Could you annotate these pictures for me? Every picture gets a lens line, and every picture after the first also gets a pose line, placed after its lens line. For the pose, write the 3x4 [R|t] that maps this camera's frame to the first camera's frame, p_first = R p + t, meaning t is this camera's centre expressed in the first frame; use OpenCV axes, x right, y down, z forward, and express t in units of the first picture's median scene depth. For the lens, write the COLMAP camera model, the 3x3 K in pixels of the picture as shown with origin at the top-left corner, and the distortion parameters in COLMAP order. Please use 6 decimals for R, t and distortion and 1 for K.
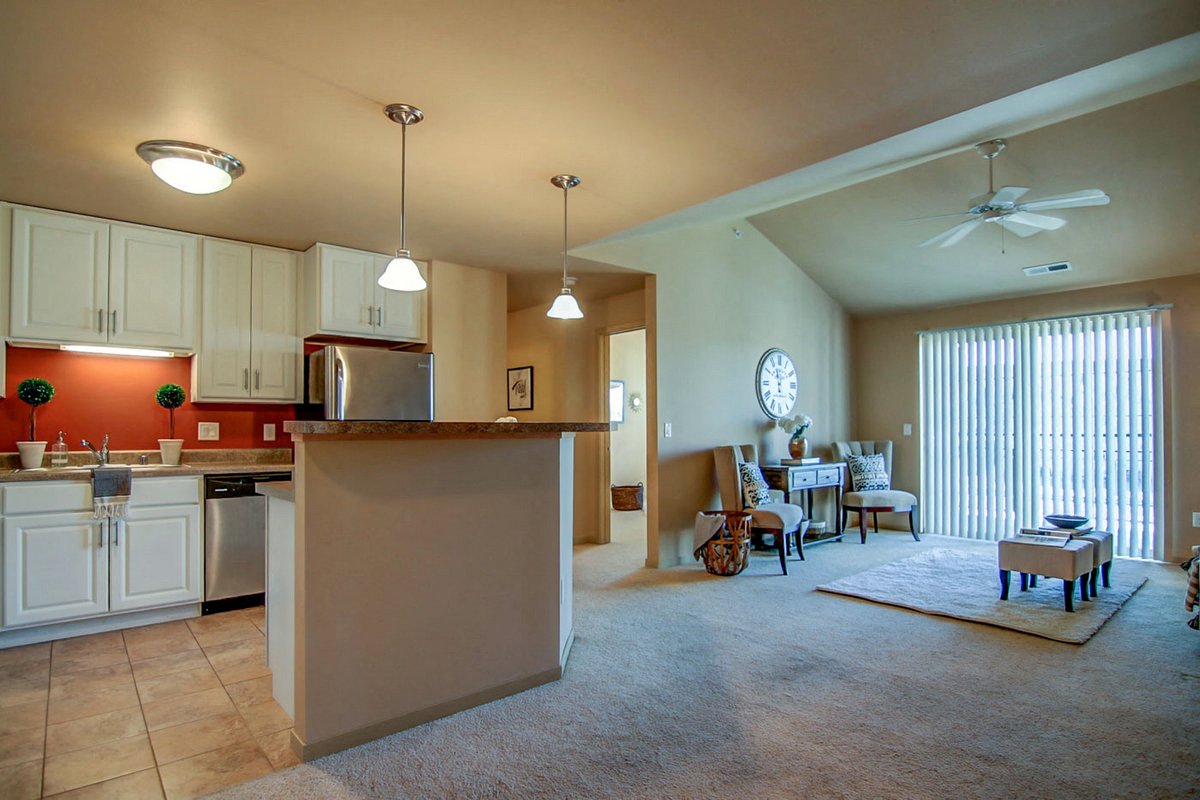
lens RADIAL K [[614.6, 0, 595.8], [0, 614.6, 424.9], [0, 0, 1]] dist [-0.028946, -0.001864]
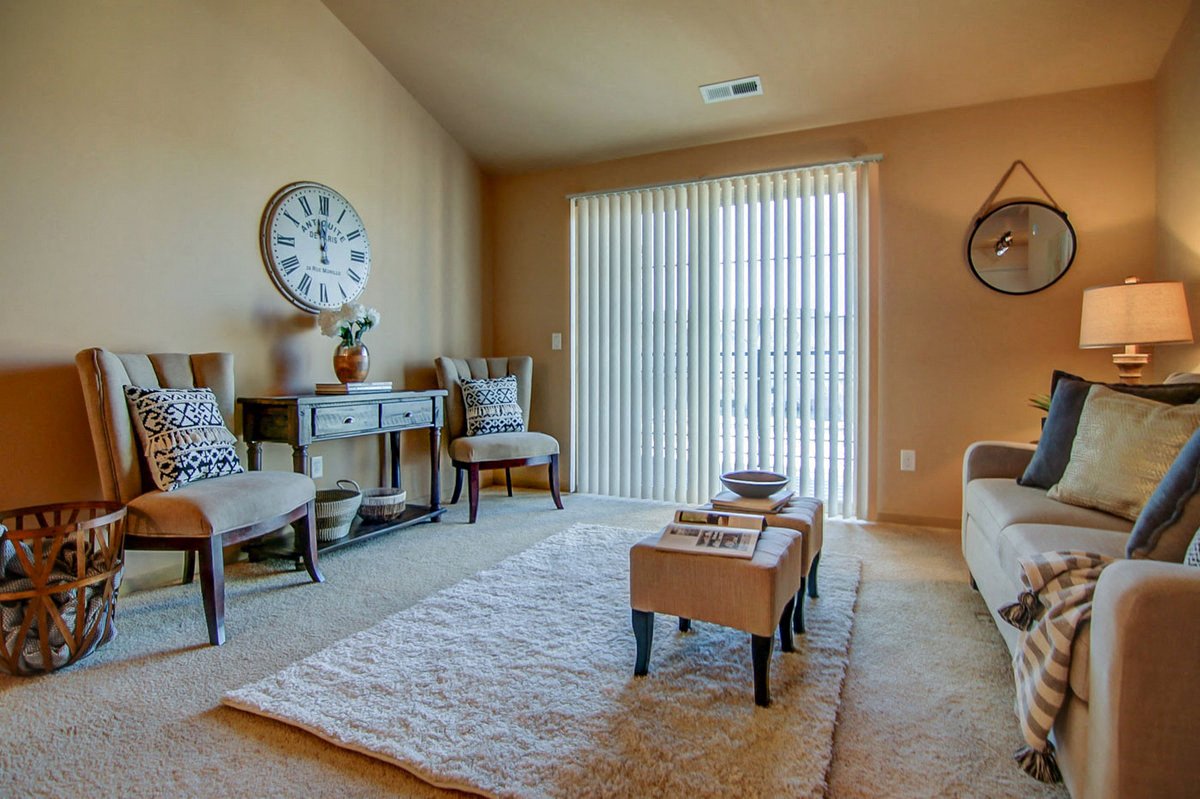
lens RADIAL K [[696.1, 0, 594.4], [0, 696.1, 368.5], [0, 0, 1]] dist [-0.010319, 0.000260]
pose [[0.902537, -0.001406, 0.430610, 0.259047], [-0.005208, 0.999886, 0.014181, 0.032327], [-0.430580, -0.015041, 0.902427, 0.338762]]
